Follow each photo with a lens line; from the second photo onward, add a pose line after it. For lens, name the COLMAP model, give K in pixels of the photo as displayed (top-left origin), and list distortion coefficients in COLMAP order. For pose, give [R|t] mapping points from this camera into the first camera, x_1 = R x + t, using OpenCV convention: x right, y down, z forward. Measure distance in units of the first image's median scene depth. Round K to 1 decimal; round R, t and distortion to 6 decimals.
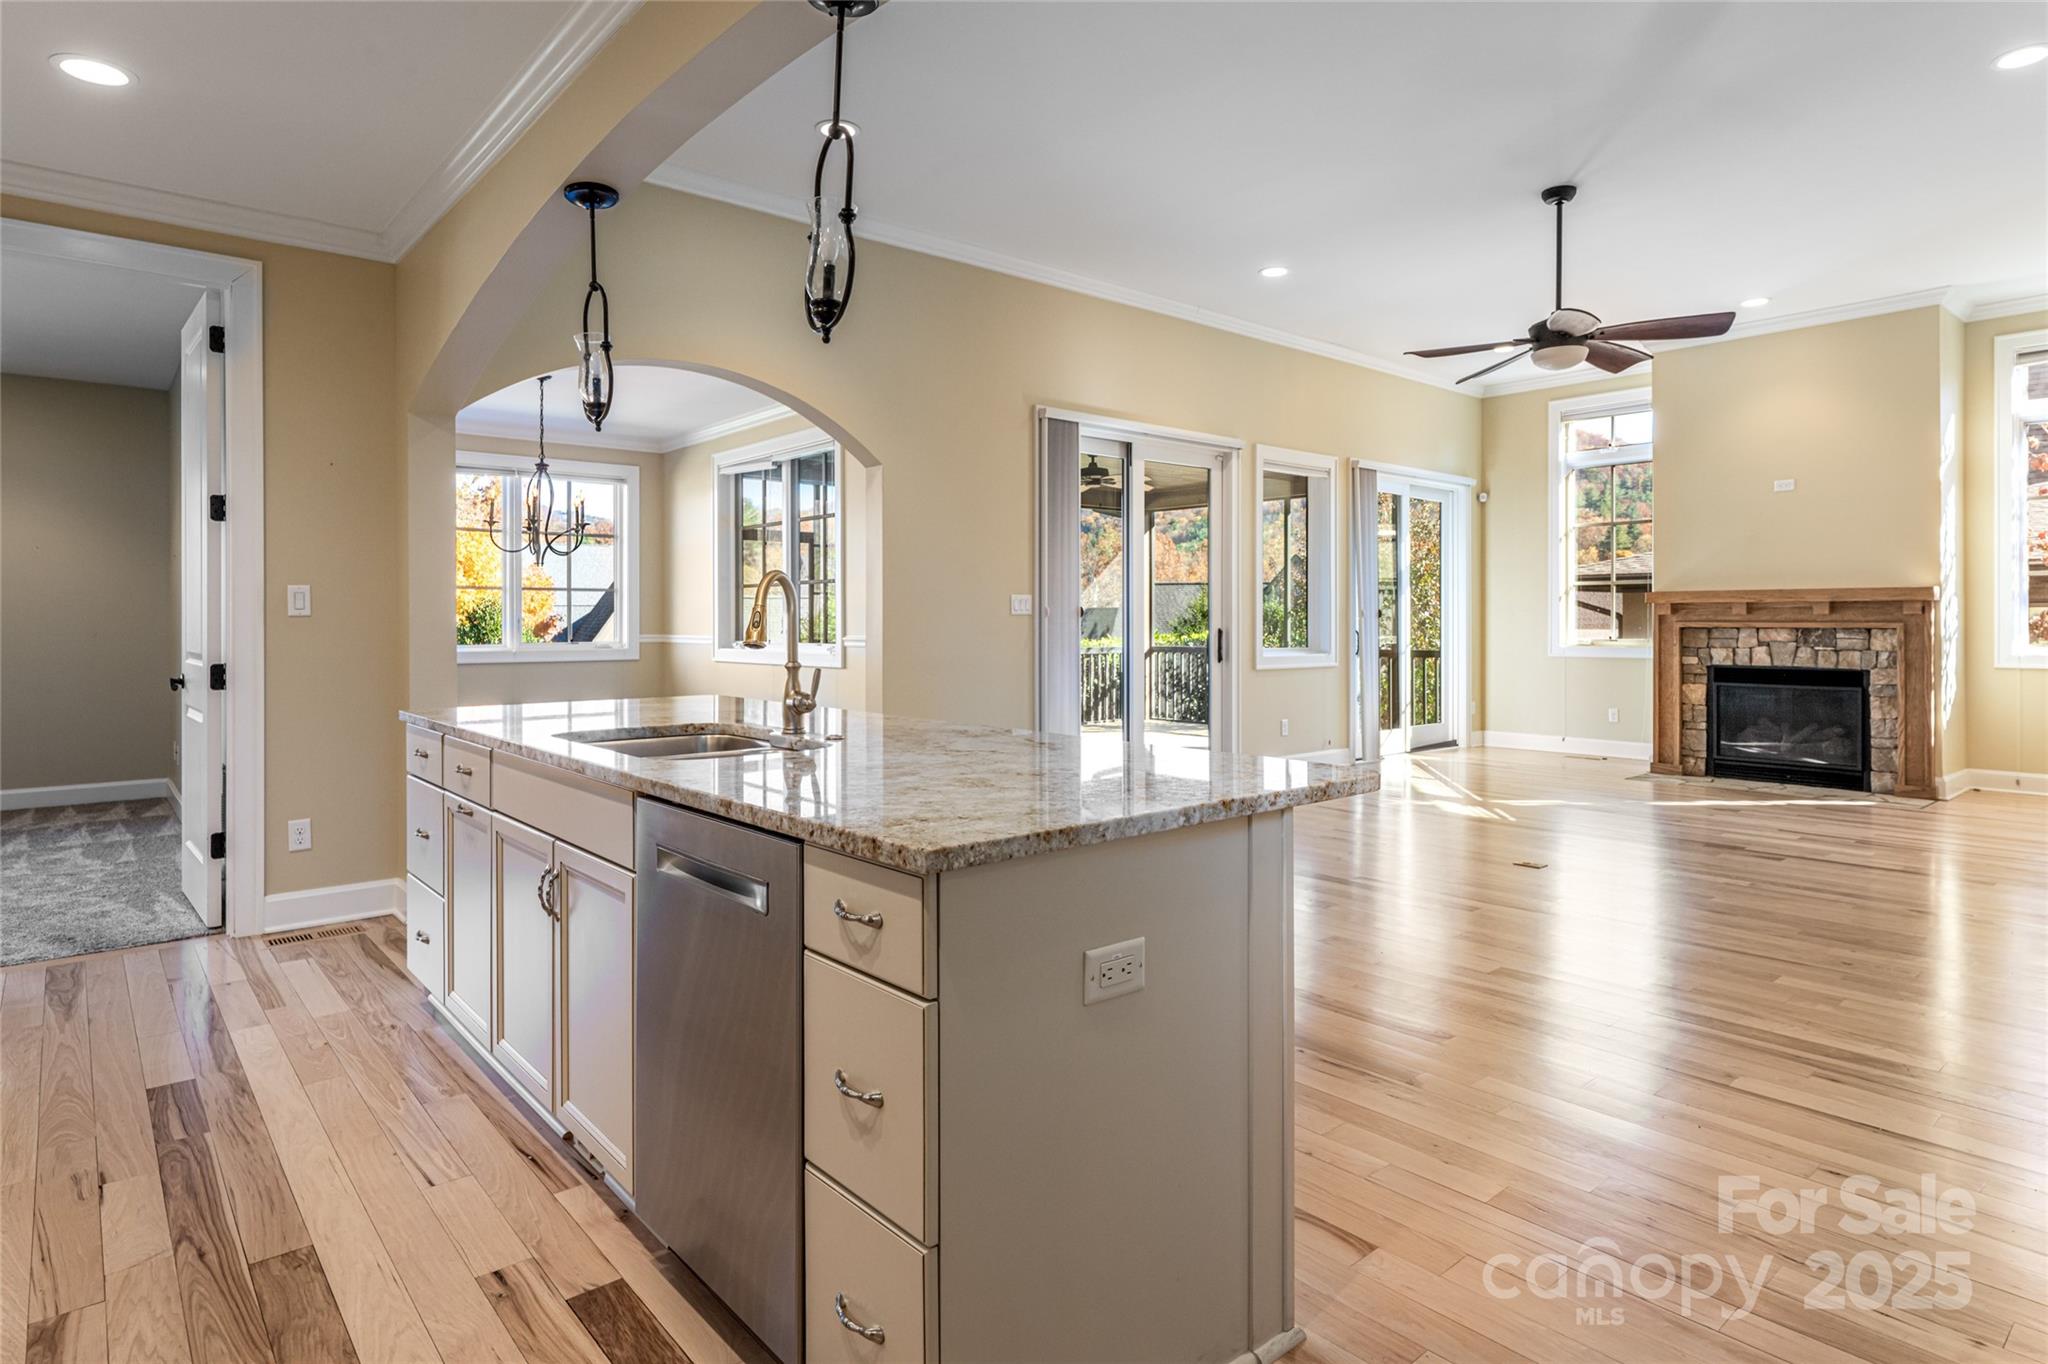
lens RADIAL K [[1124.7, 0, 1020.4], [0, 1124.7, 618.9], [0, 0, 1]] dist [0.004322, 0.000772]
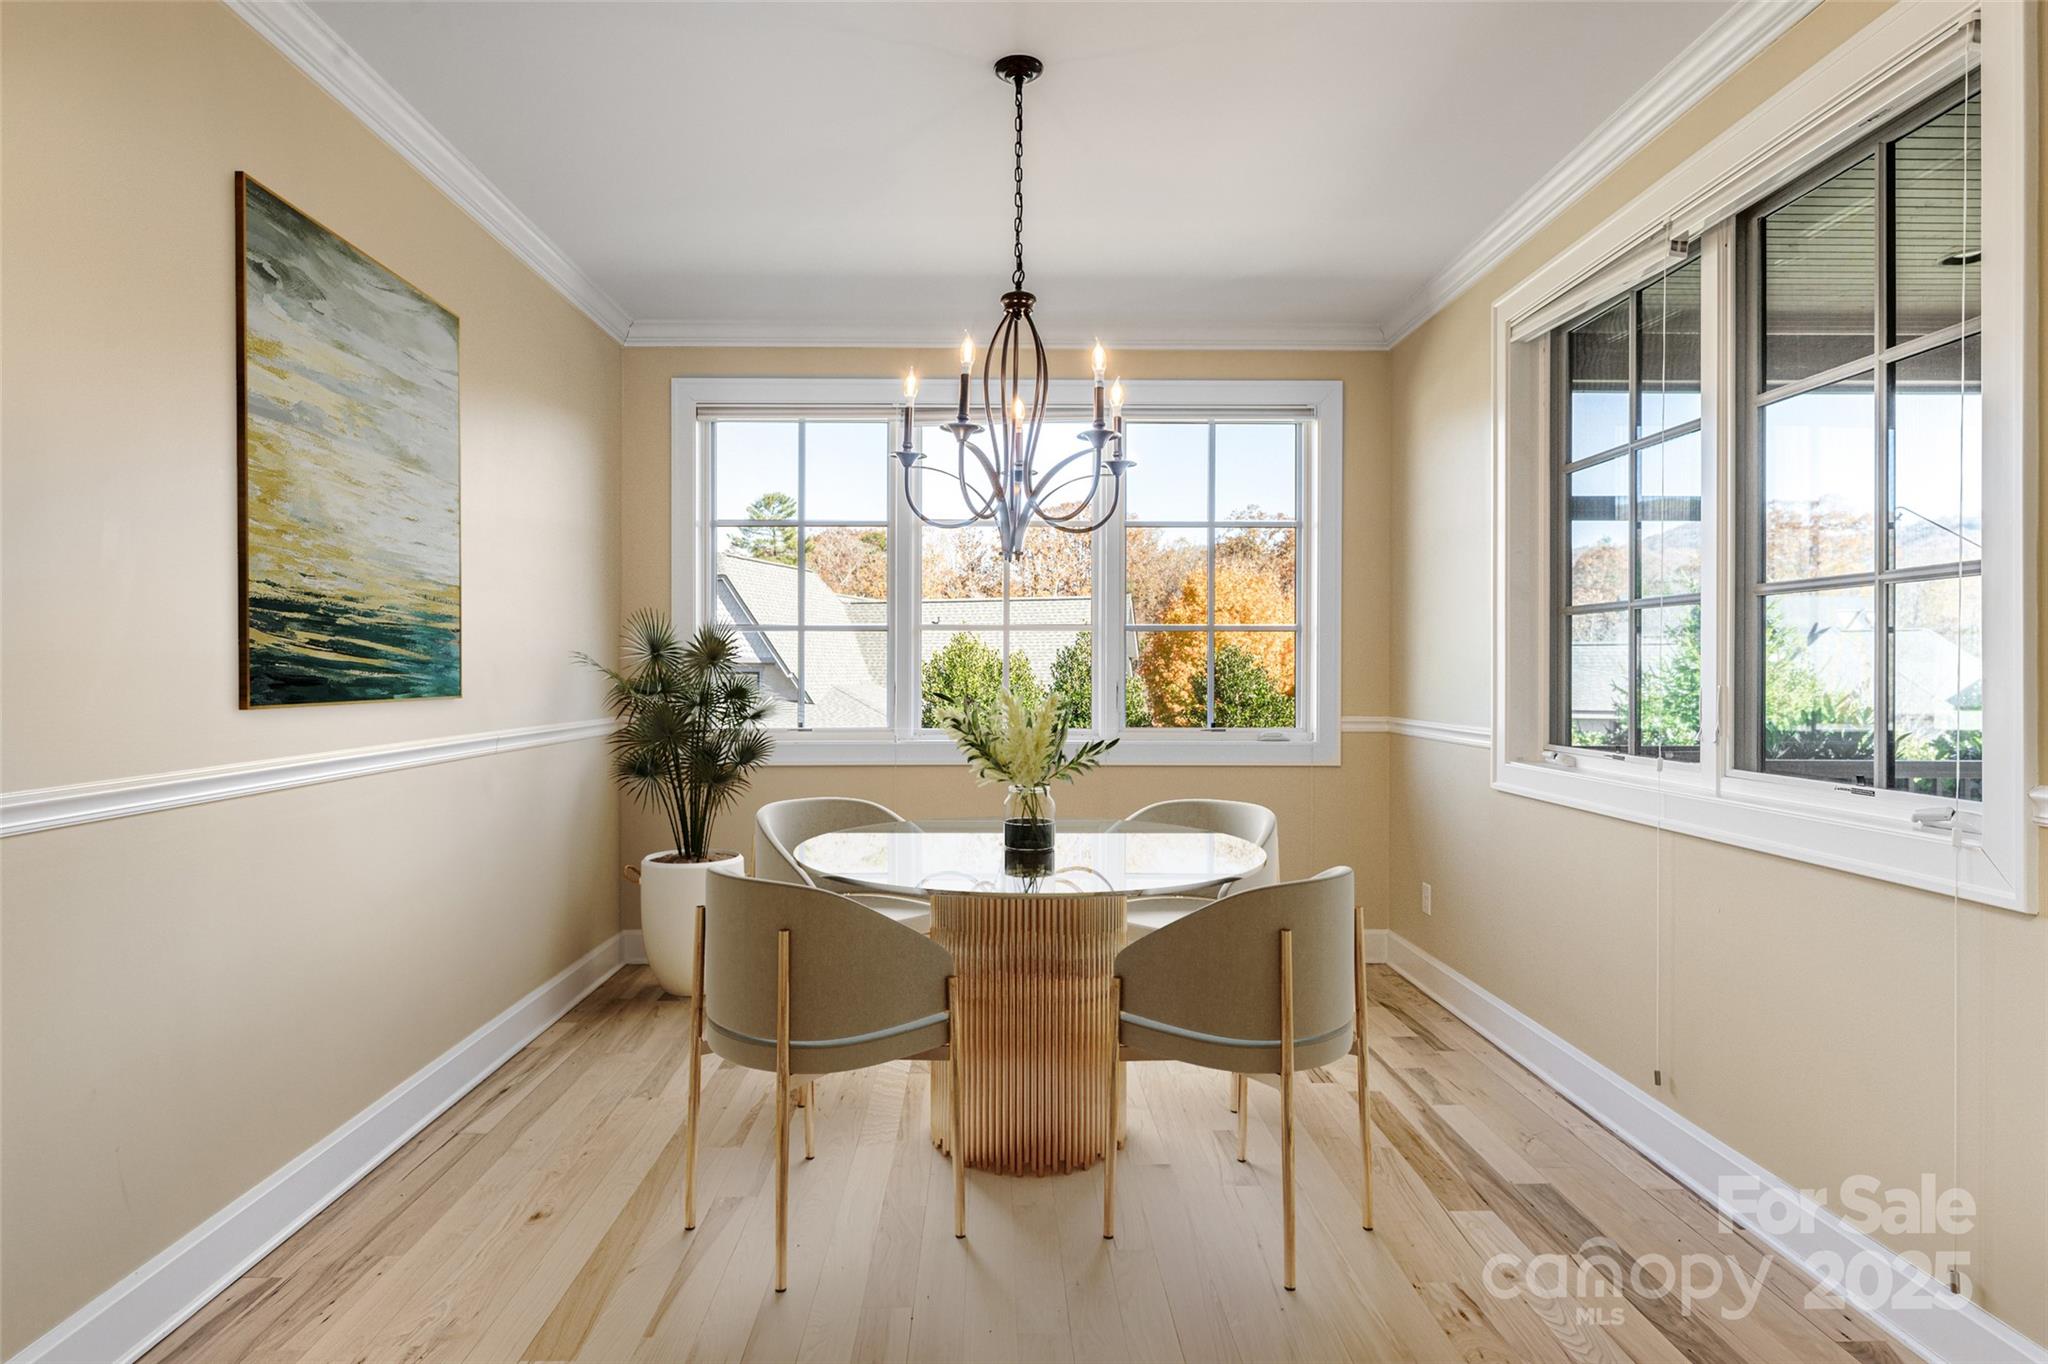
lens RADIAL K [[1094.4, 0, 1030.5], [0, 1094.4, 671.7], [0, 0, 1]] dist [0.002807, 0.000319]
pose [[0.780403, 0.002347, -0.625272, -0.171067], [0.000622, 0.999990, 0.004530, -0.010131], [0.625276, -0.003924, 0.780394, 0.644382]]
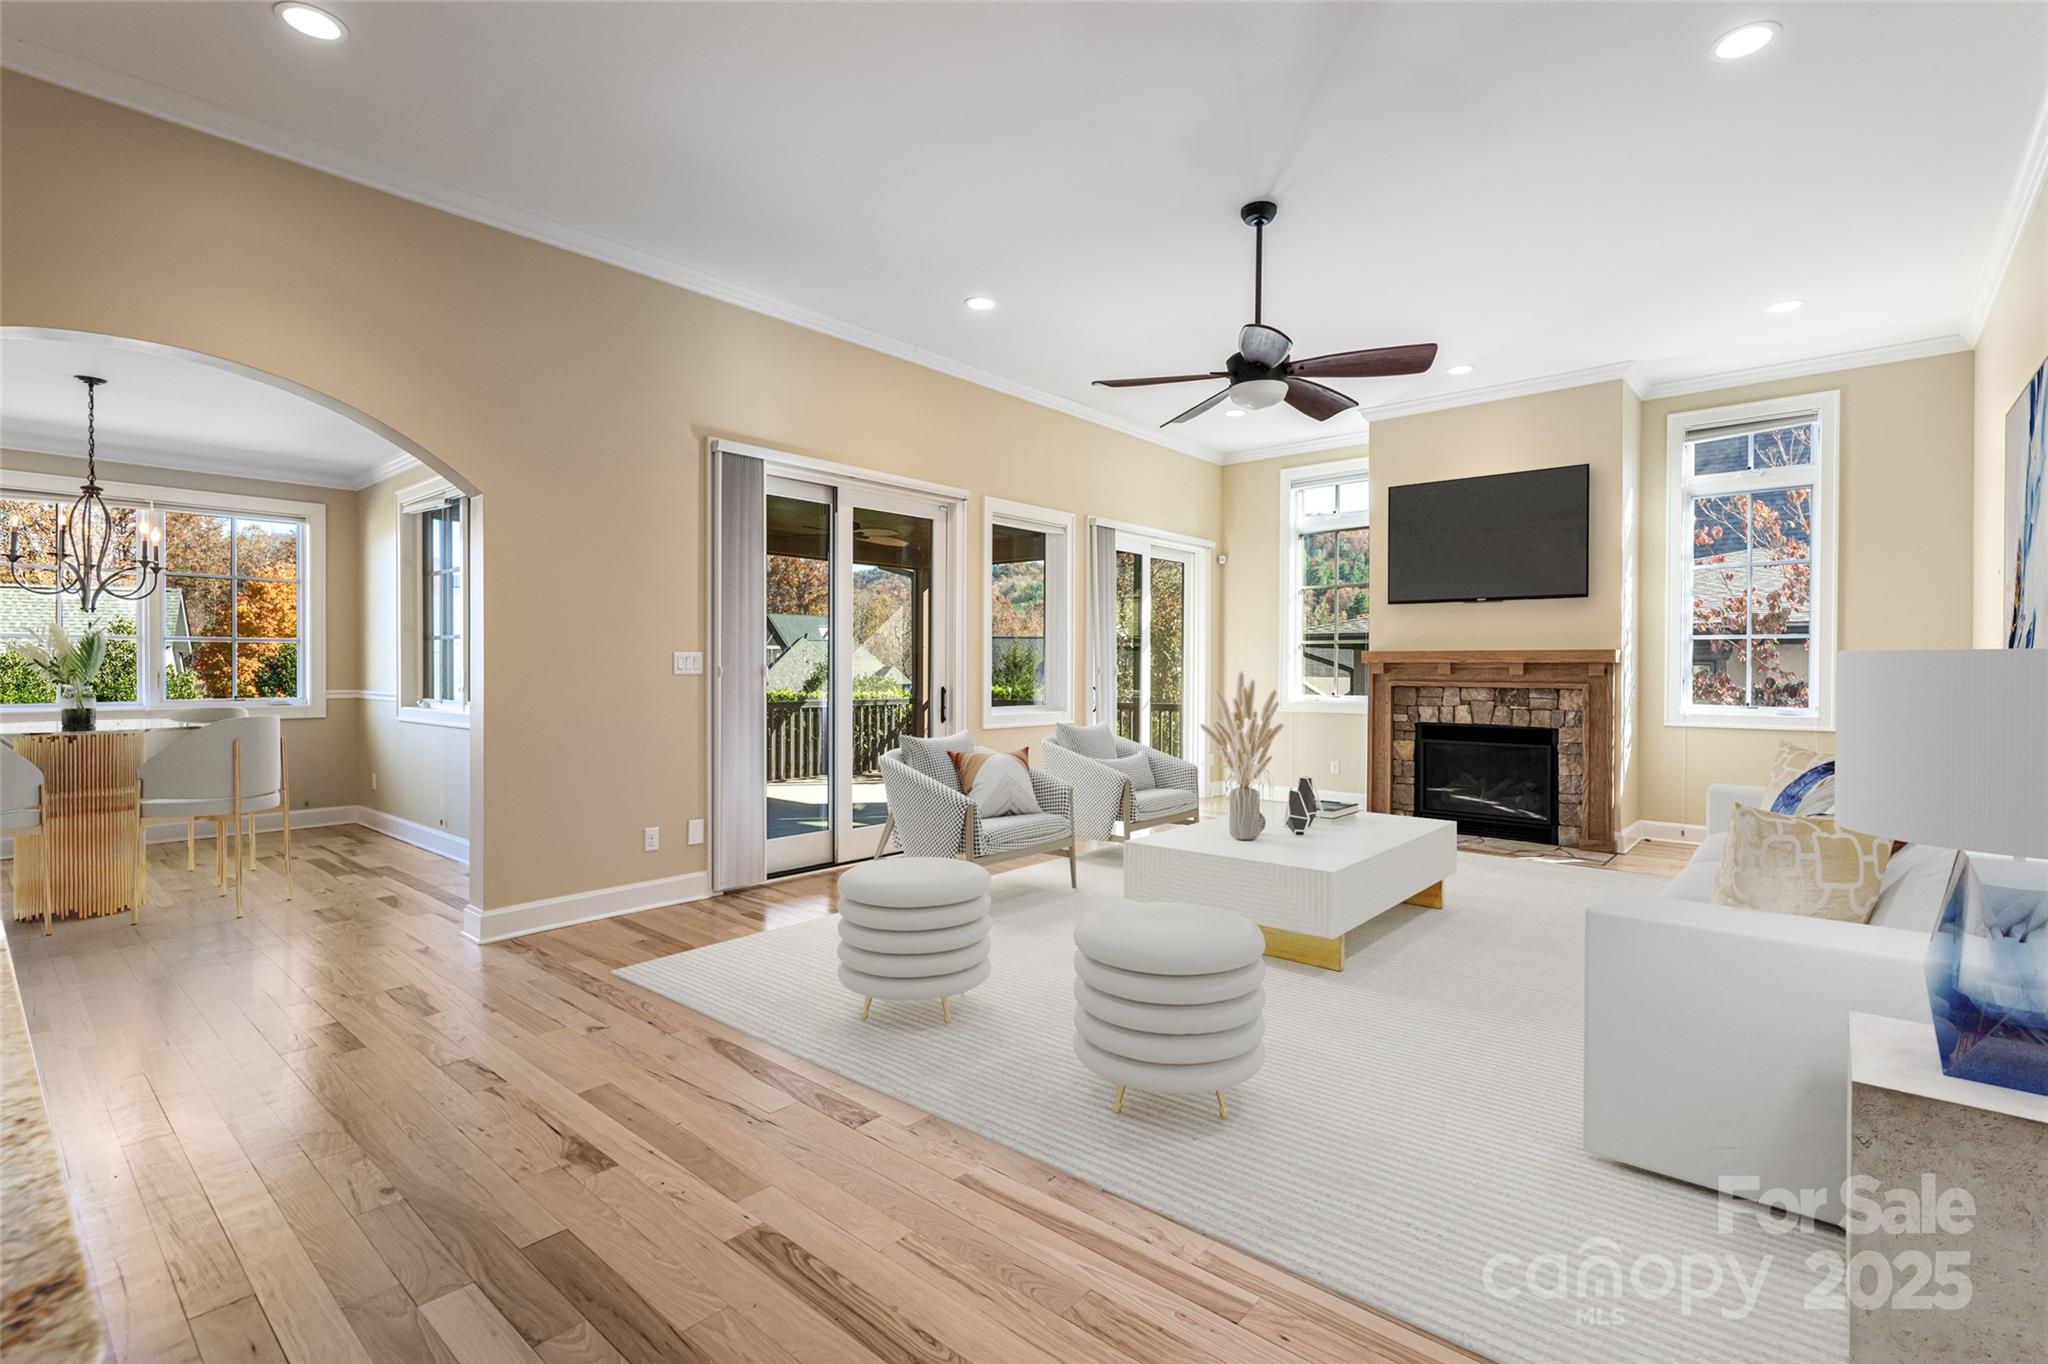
lens RADIAL K [[943.0, 0, 1025.9], [0, 943.0, 674.3], [0, 0, 1]] dist [-0.000534, 0.000454]
pose [[0.989606, 0.003760, 0.143759, 0.135366], [-0.005101, 0.999947, 0.008960, -0.009970], [-0.143717, -0.009600, 0.989572, 0.200992]]
